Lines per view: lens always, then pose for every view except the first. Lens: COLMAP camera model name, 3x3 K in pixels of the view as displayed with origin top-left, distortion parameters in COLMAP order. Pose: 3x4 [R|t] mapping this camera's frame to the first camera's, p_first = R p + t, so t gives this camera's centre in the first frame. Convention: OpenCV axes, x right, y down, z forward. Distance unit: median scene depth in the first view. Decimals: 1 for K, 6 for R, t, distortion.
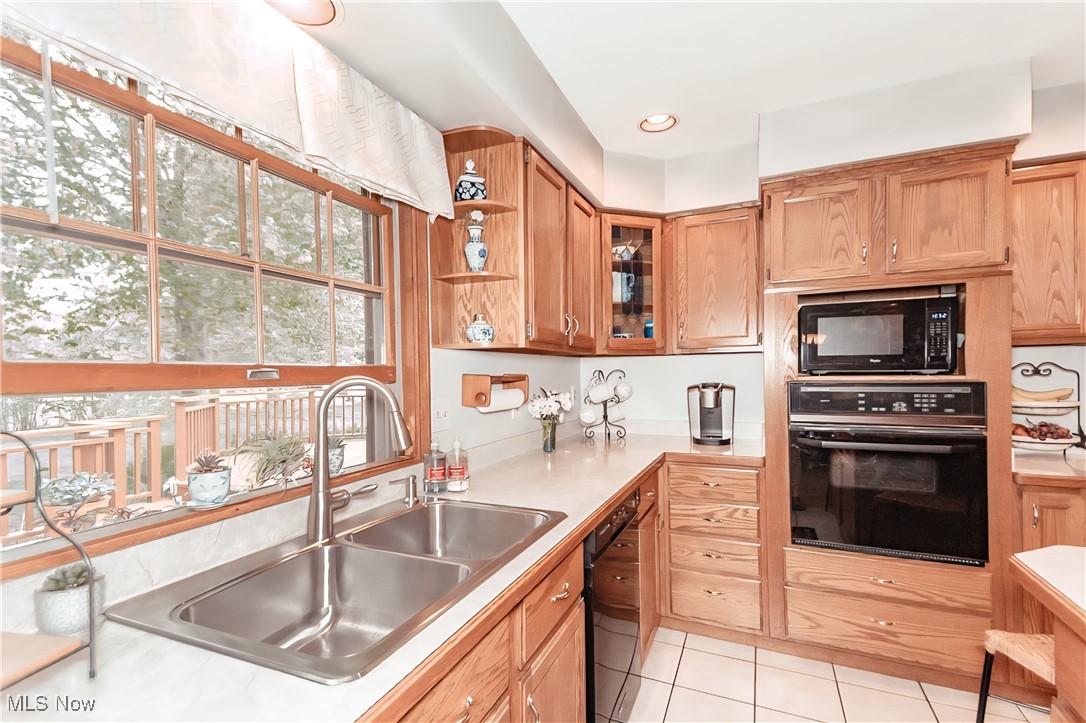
lens RADIAL K [[503.6, 0, 544.1], [0, 503.6, 370.1], [0, 0, 1]] dist [0.048242, -0.002558]
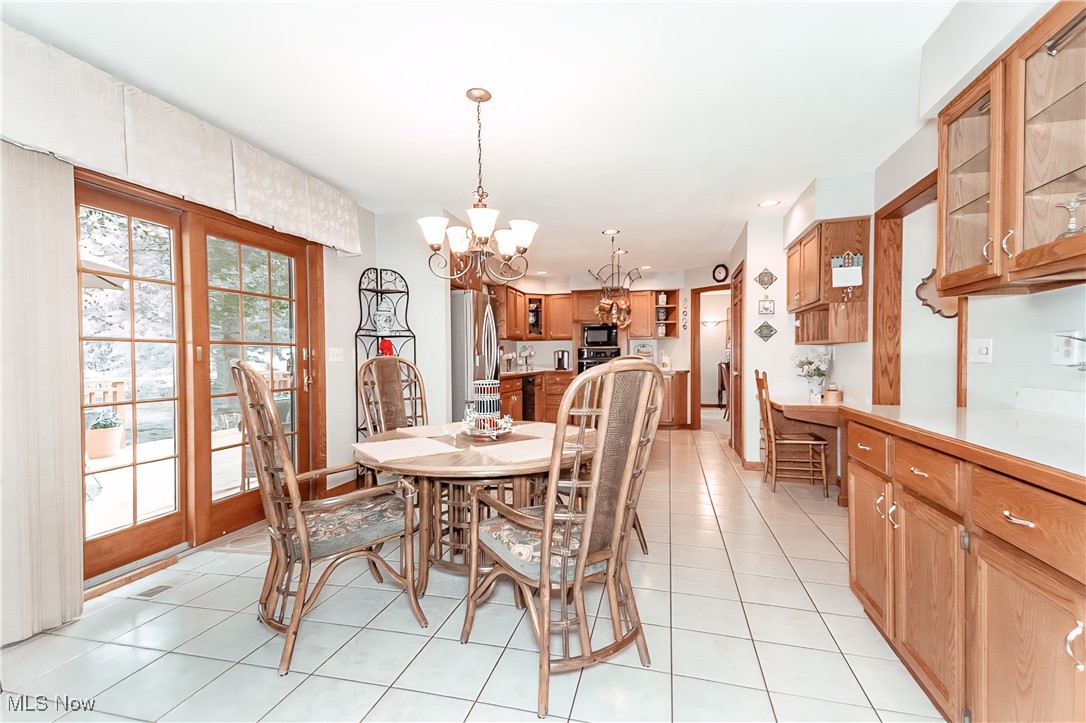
lens RADIAL K [[498.4, 0, 538.3], [0, 498.4, 368.4], [0, 0, 1]] dist [0.005438, 0.000220]
pose [[0.988510, 0.000400, 0.151155, -0.260630], [-0.004502, 0.999631, 0.026800, 0.057280], [-0.151088, -0.027173, 0.988147, -1.969883]]
